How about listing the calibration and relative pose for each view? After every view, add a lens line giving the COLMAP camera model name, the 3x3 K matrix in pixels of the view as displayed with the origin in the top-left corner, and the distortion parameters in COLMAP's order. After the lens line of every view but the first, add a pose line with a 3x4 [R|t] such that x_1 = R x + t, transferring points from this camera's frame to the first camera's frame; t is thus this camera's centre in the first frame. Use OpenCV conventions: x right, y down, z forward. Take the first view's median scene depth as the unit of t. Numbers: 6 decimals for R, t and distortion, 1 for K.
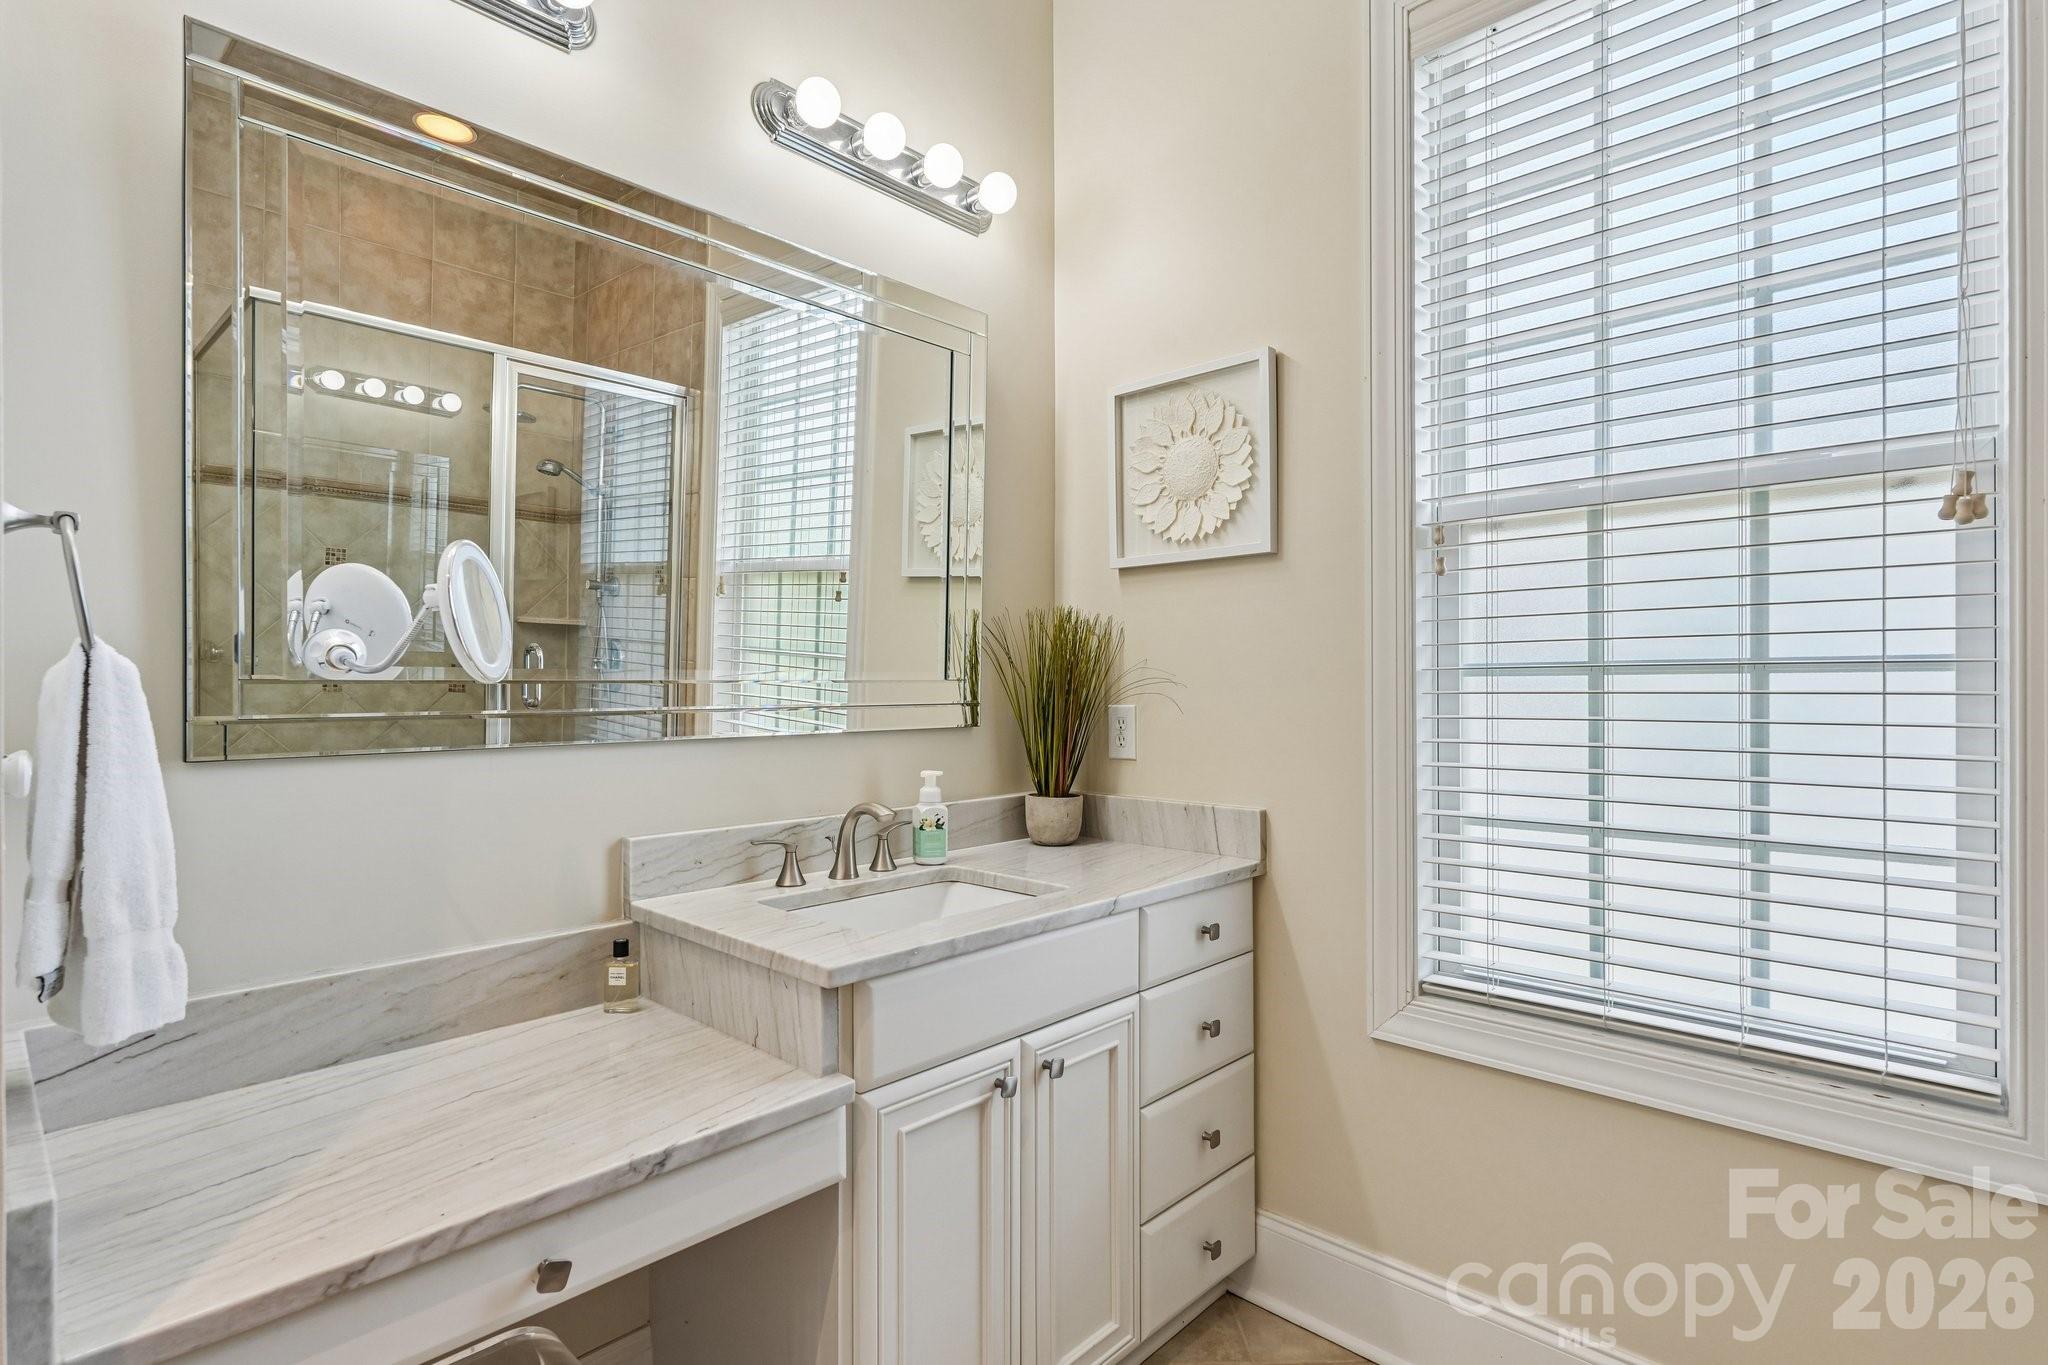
lens RADIAL K [[1008.2, 0, 1018.0], [0, 1008.2, 686.1], [0, 0, 1]] dist [0.001917, -0.000709]
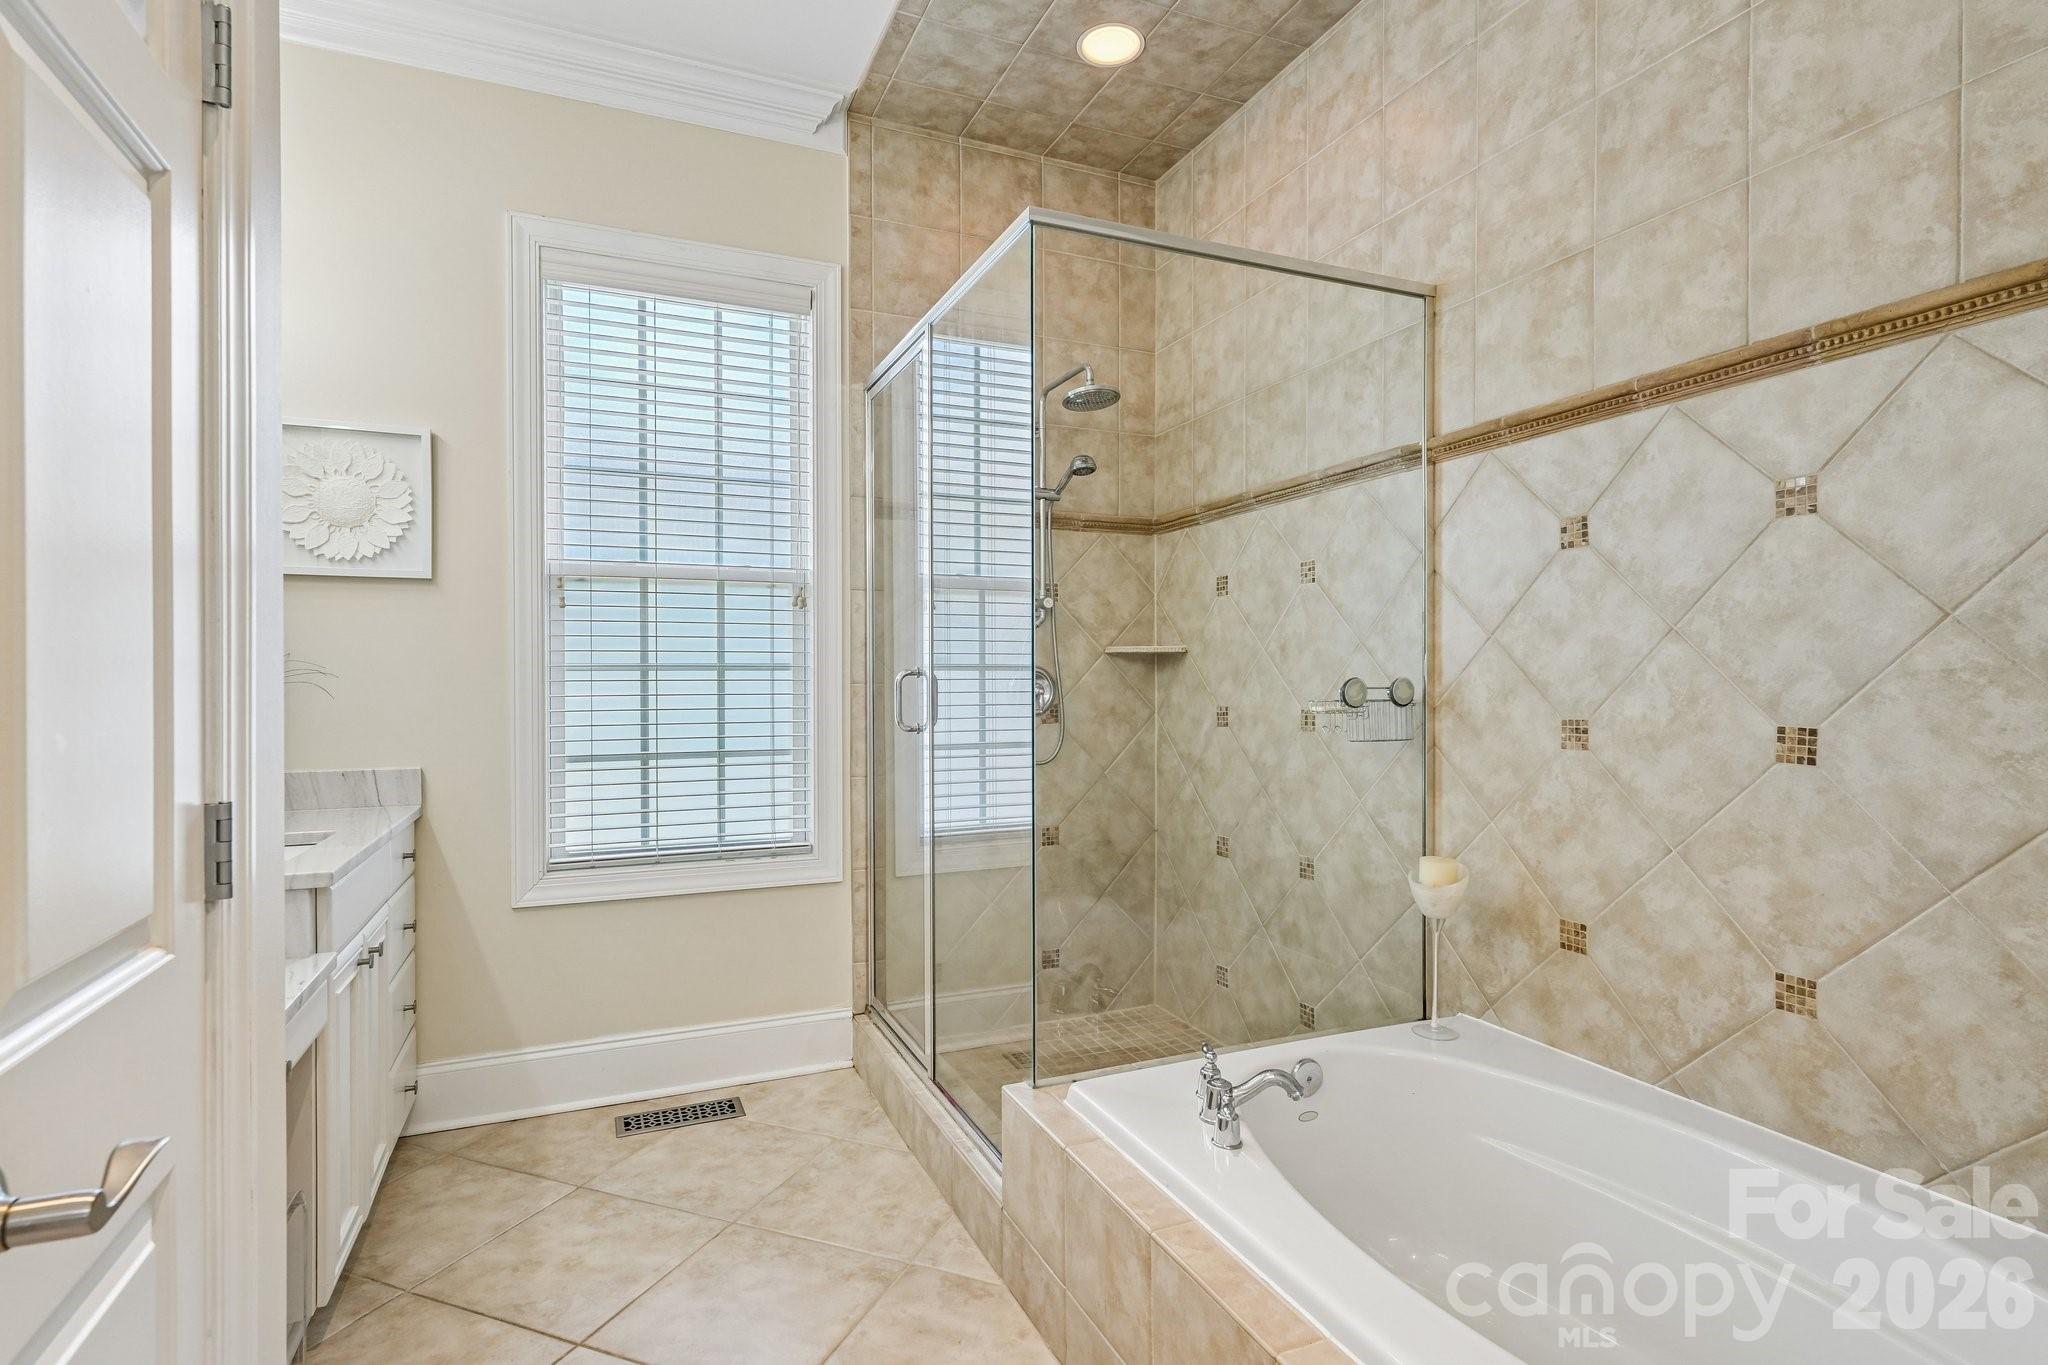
lens RADIAL K [[1008.2, 0, 1033.5], [0, 1008.2, 672.0], [0, 0, 1]] dist [0.001917, -0.000709]
pose [[0.368947, 0.007216, 0.929423, -0.786787], [-0.000023, 0.999970, -0.007755, 0.004710], [-0.929451, 0.002840, 0.368936, -0.291303]]
